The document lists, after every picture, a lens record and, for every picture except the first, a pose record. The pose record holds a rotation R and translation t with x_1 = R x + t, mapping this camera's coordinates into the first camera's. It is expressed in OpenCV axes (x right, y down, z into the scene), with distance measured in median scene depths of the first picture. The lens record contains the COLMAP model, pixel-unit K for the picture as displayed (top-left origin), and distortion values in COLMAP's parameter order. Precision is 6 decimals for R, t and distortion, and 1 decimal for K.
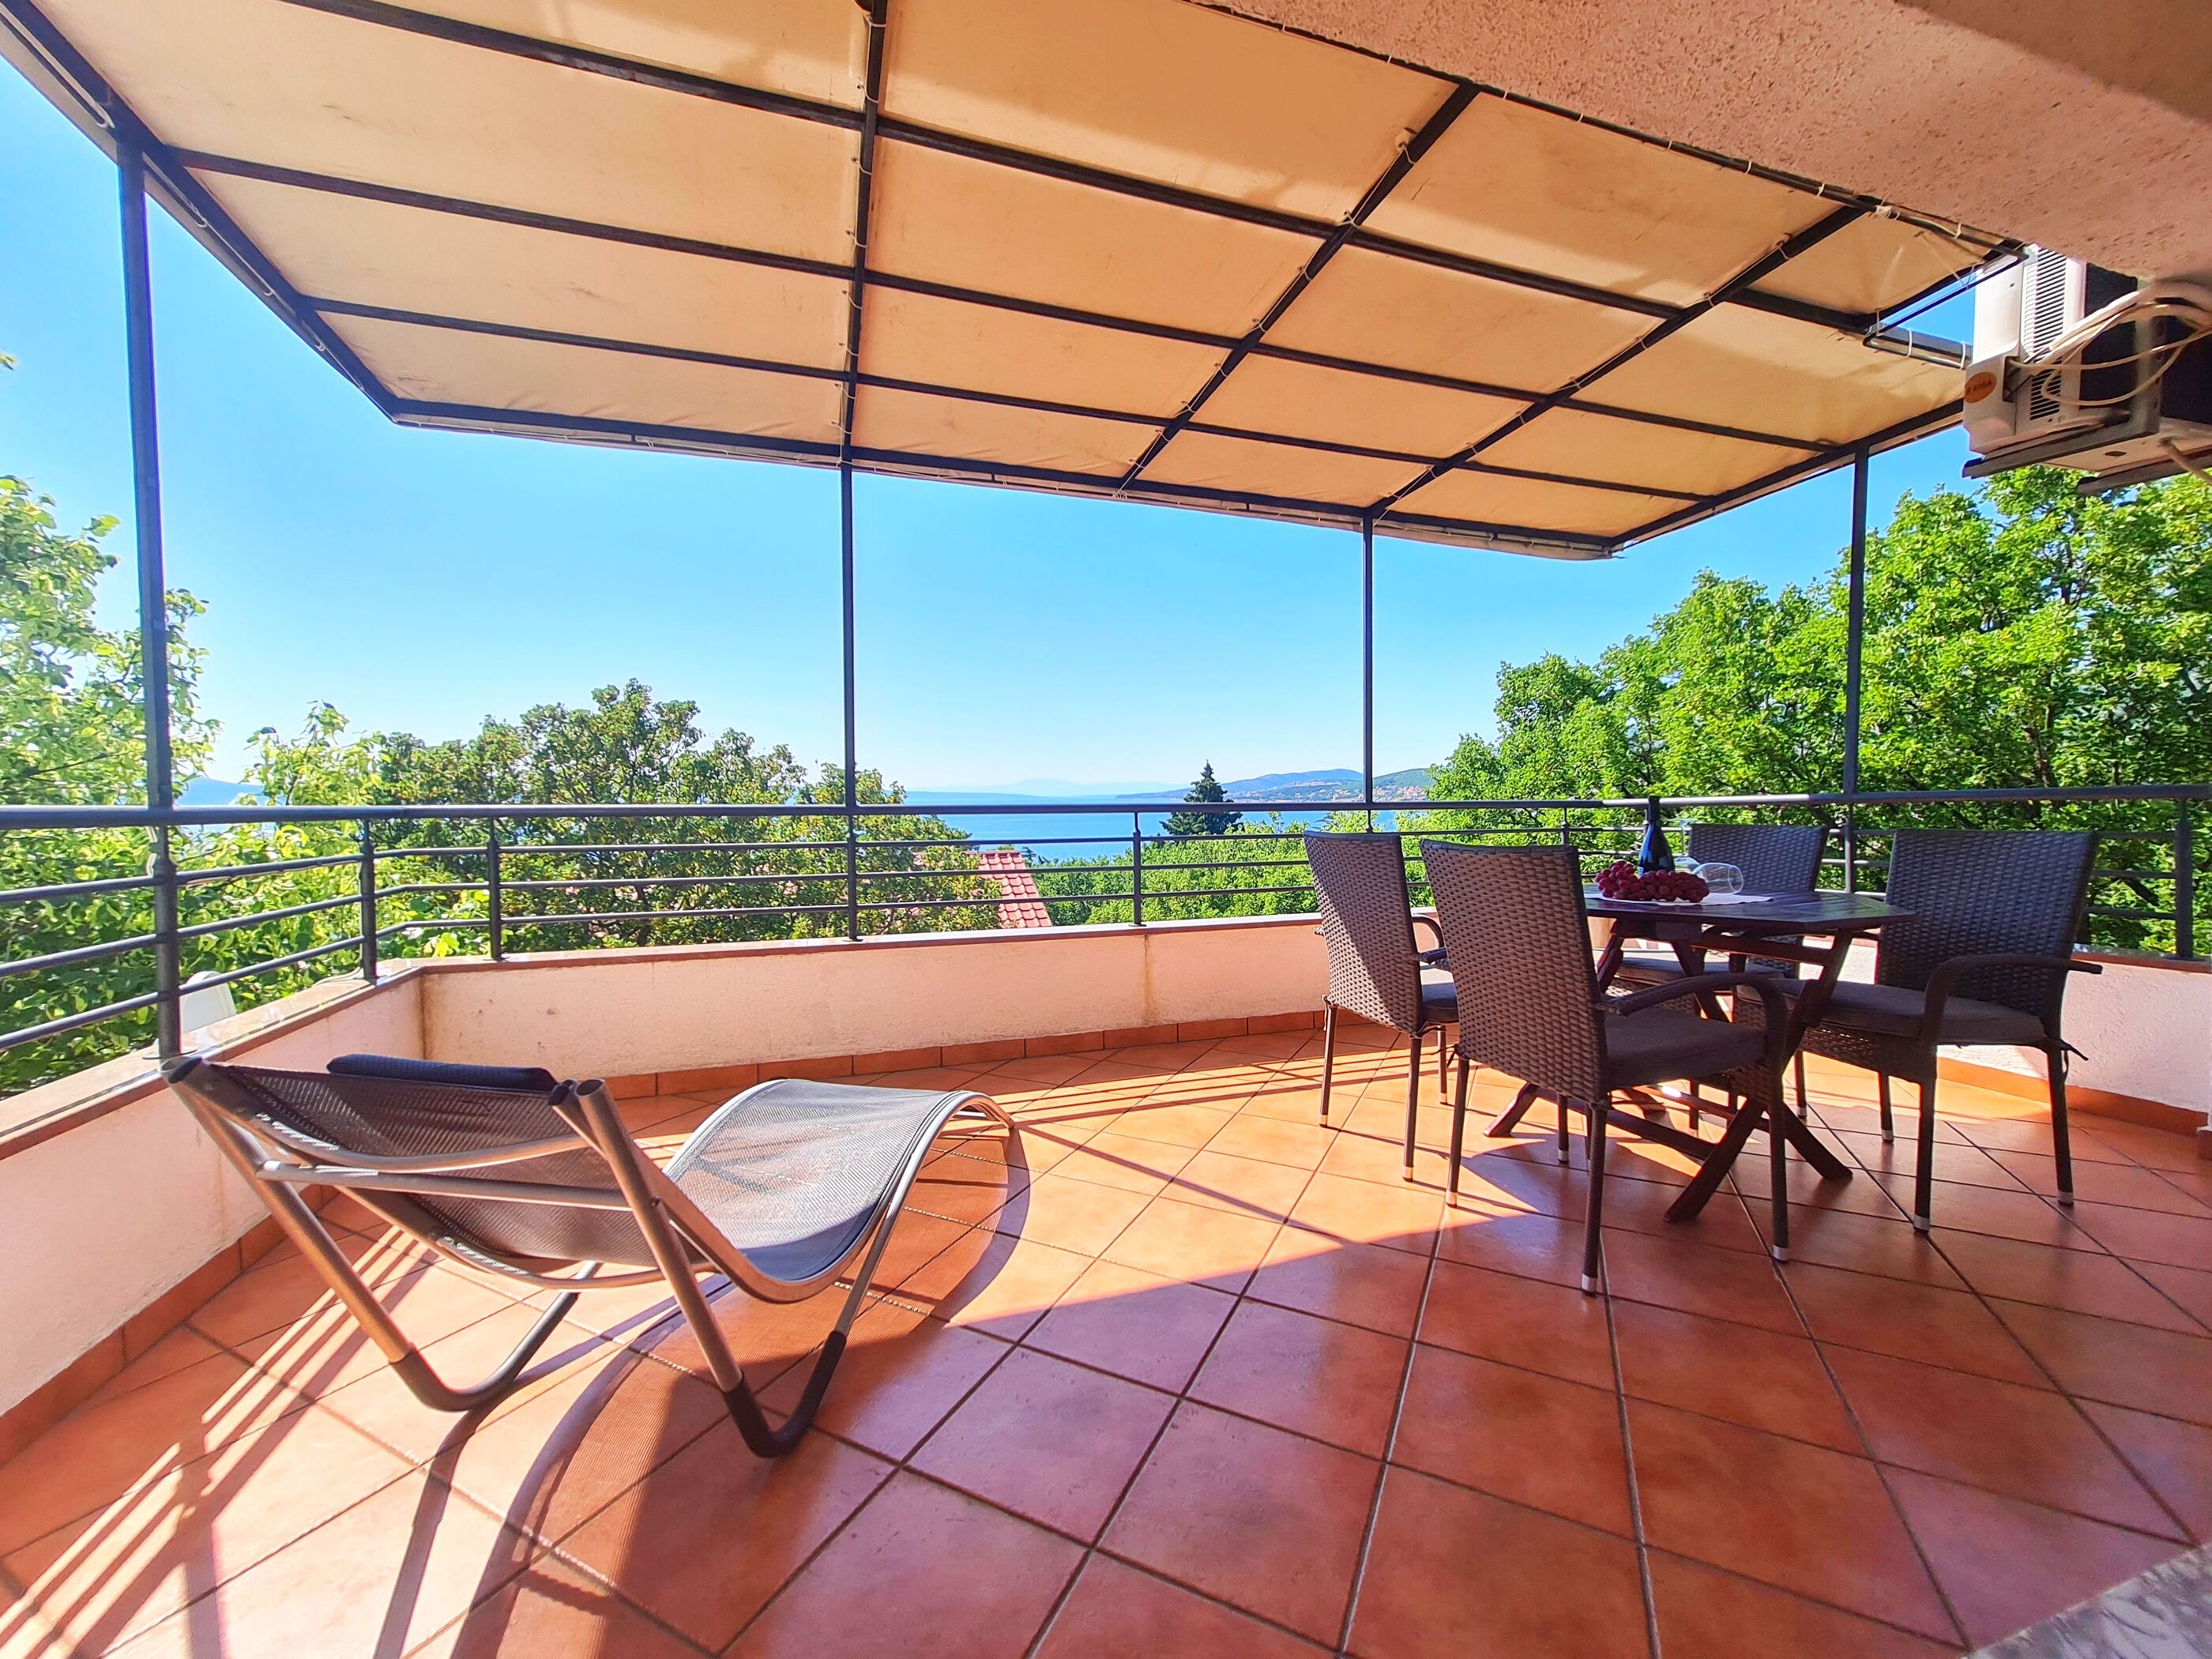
lens RADIAL K [[860.4, 0, 1103.5], [0, 860.4, 835.0], [0, 0, 1]] dist [0.005140, -0.000371]
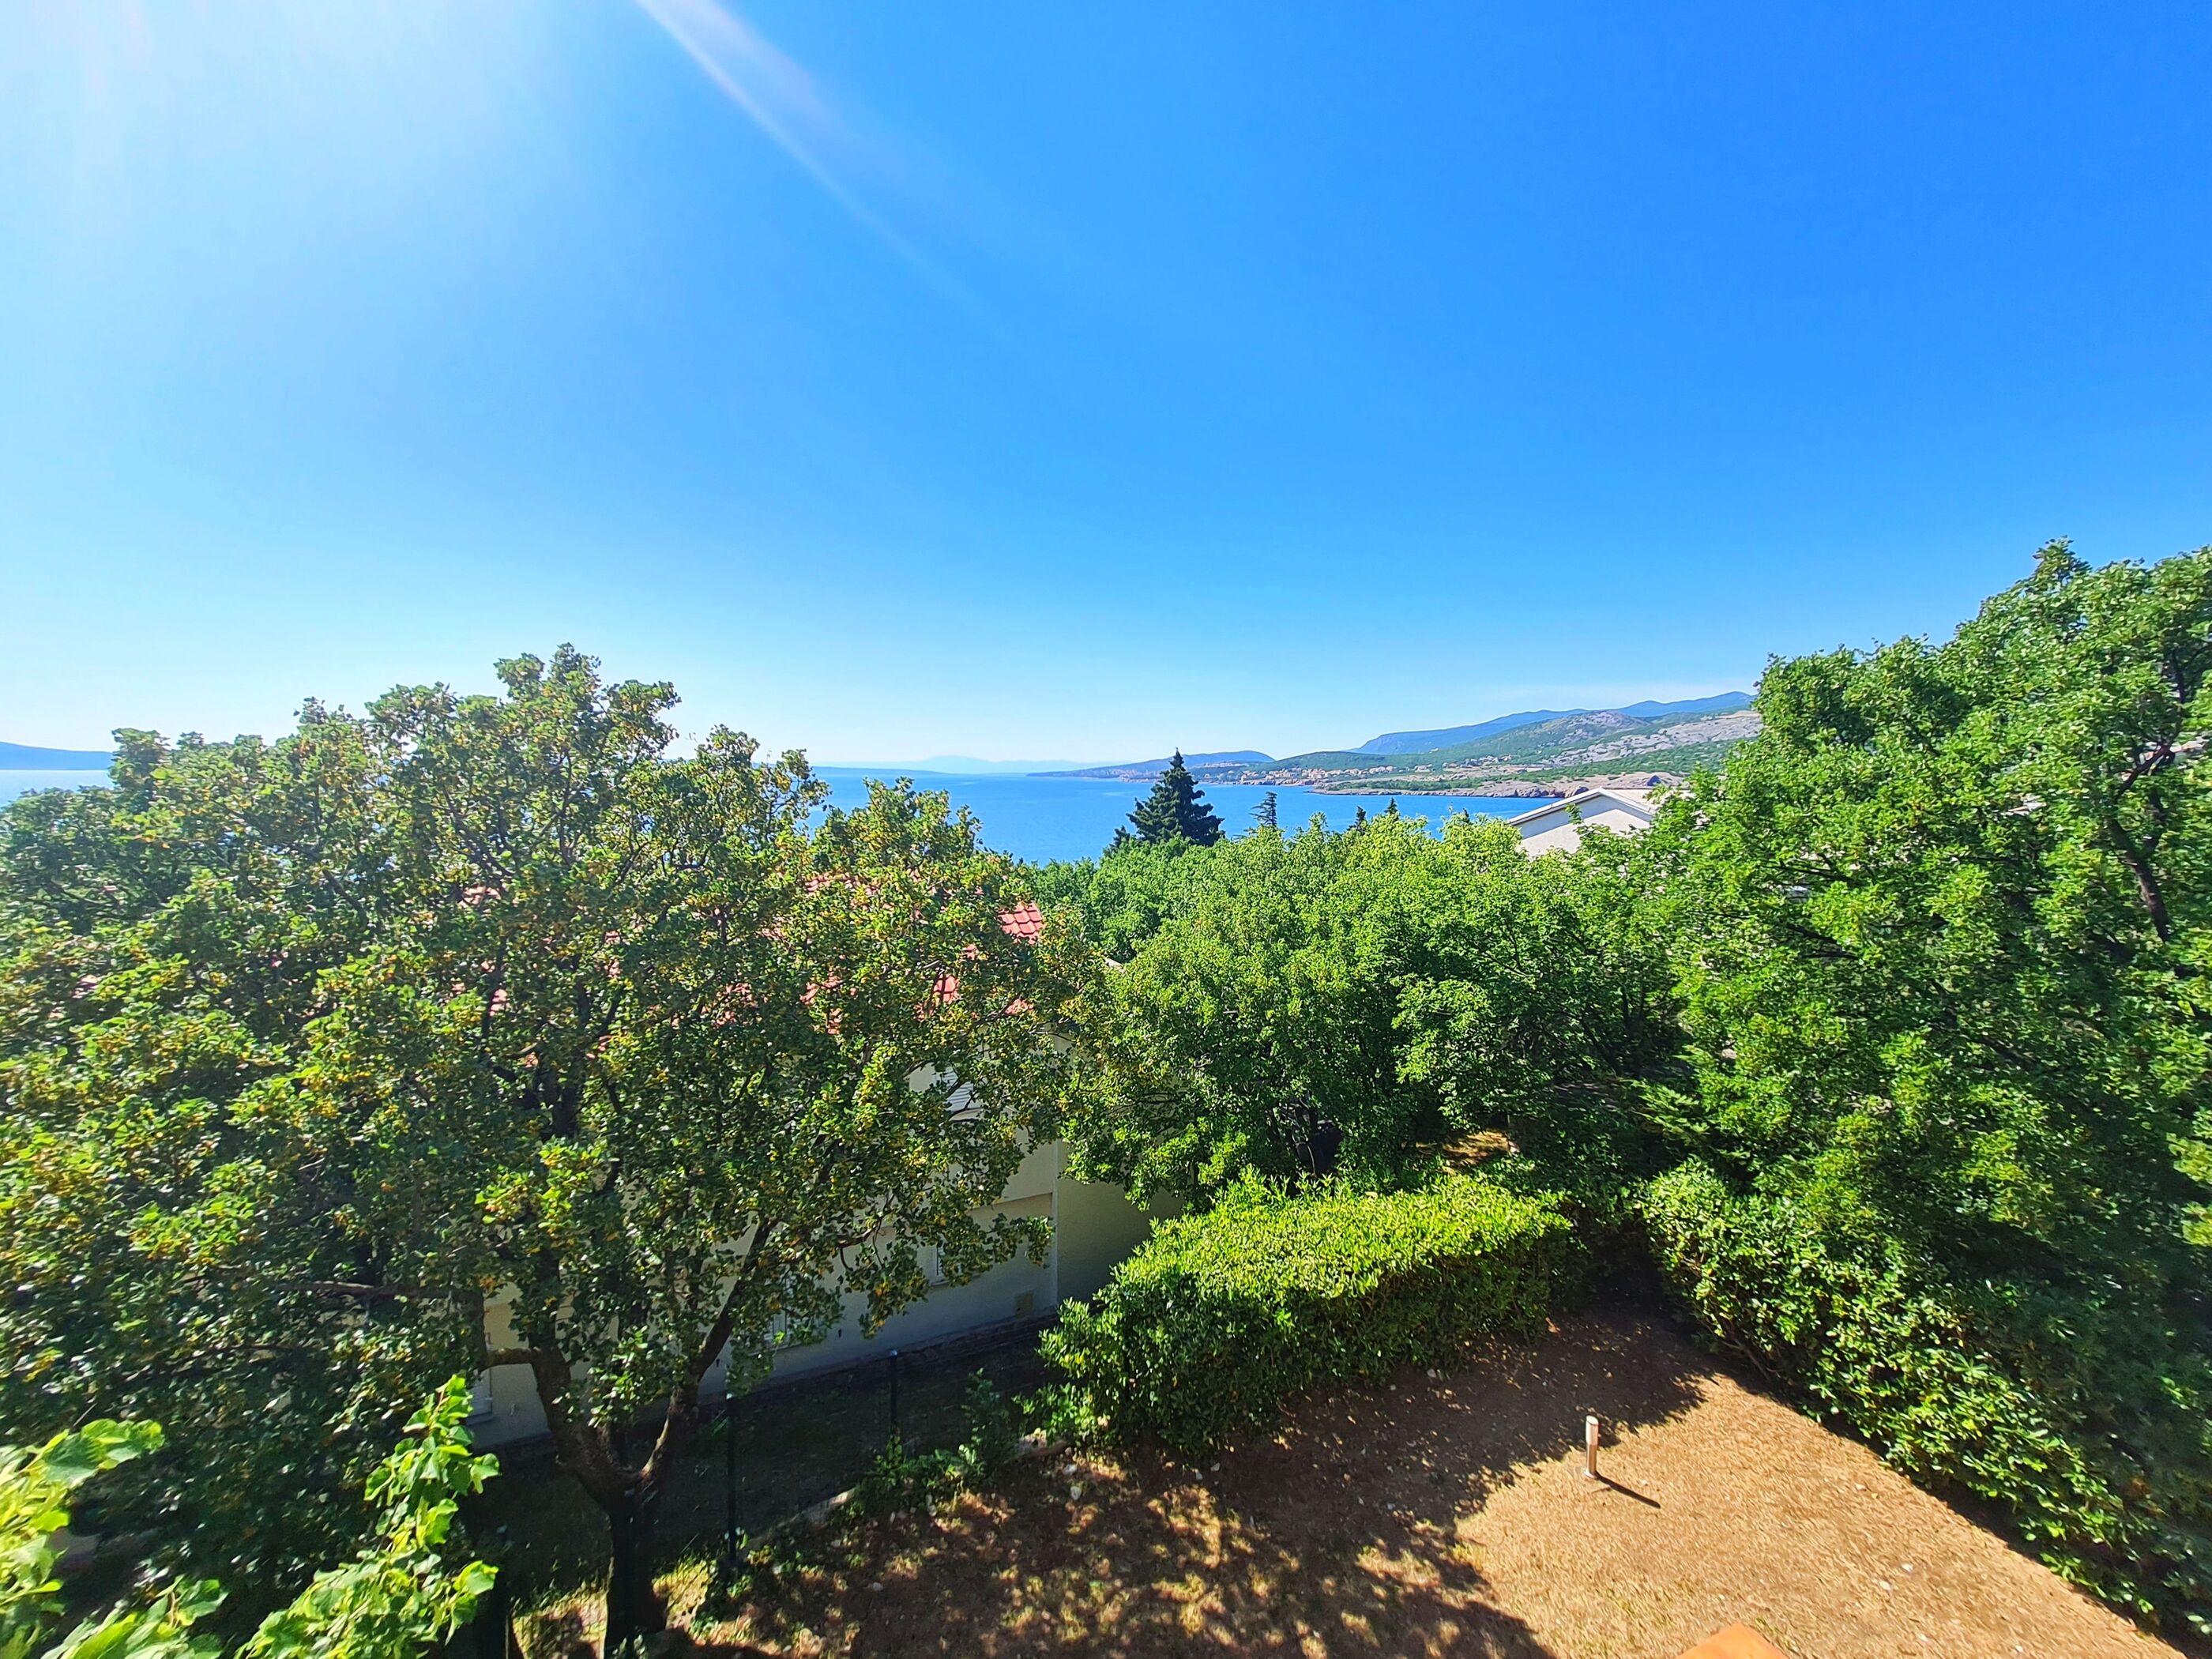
lens RADIAL K [[860.4, 0, 1109.2], [0, 860.4, 836.6], [0, 0, 1]] dist [0.005140, -0.000371]
pose [[0.994223, 0.006459, 0.107142, -0.227874], [-0.009239, 0.999633, 0.025480, -0.064141], [-0.106938, -0.026323, 0.993917, 0.345897]]
